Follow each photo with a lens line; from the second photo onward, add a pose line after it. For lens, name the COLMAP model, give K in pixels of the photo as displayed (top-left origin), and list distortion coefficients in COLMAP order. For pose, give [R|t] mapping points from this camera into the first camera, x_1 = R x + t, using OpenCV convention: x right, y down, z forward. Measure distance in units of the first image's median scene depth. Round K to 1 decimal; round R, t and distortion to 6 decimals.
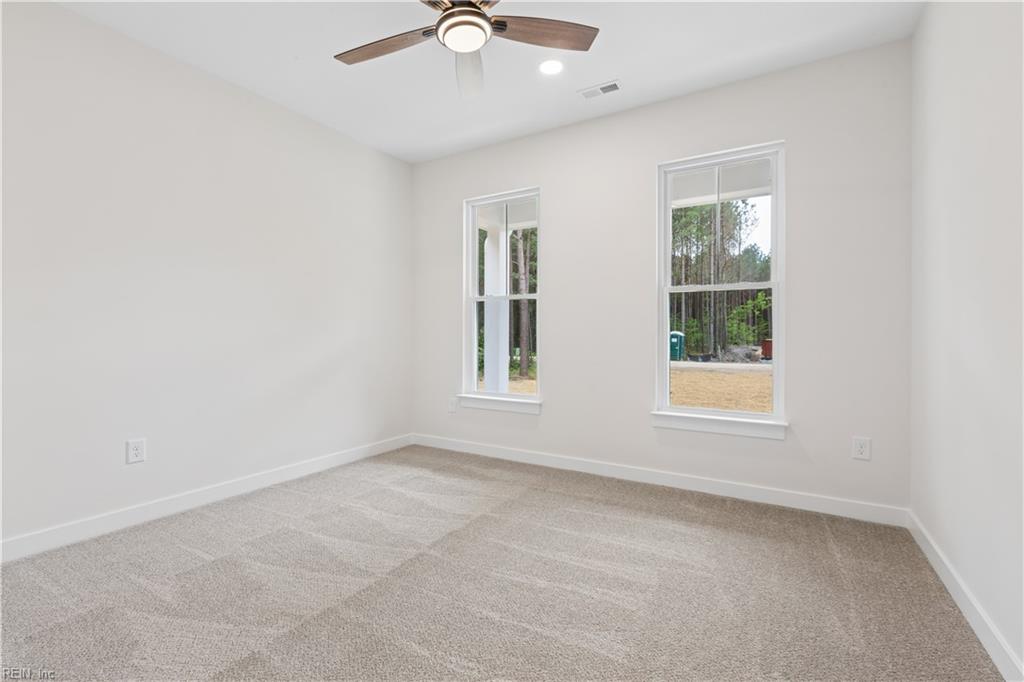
lens RADIAL K [[458.0, 0, 505.5], [0, 458.0, 340.4], [0, 0, 1]] dist [-0.001556, -0.000227]
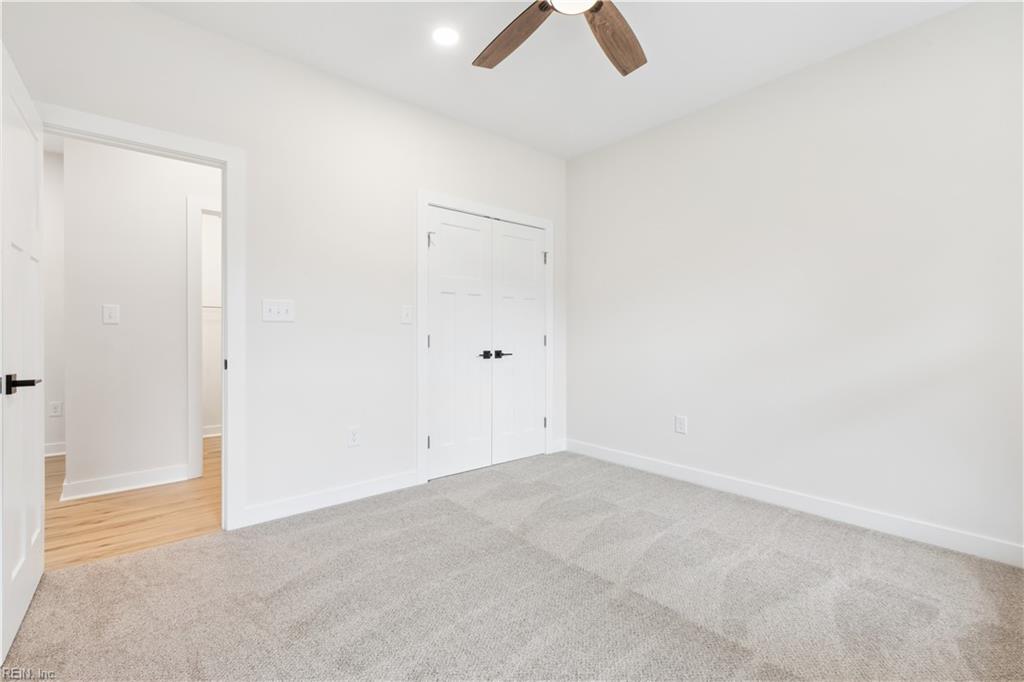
lens RADIAL K [[458.0, 0, 510.0], [0, 458.0, 340.1], [0, 0, 1]] dist [-0.001556, -0.000227]
pose [[-0.296096, 0.005787, -0.955141, 0.613966], [-0.023405, 0.999637, 0.013312, -0.010603], [0.954871, 0.026296, -0.295853, 0.911216]]
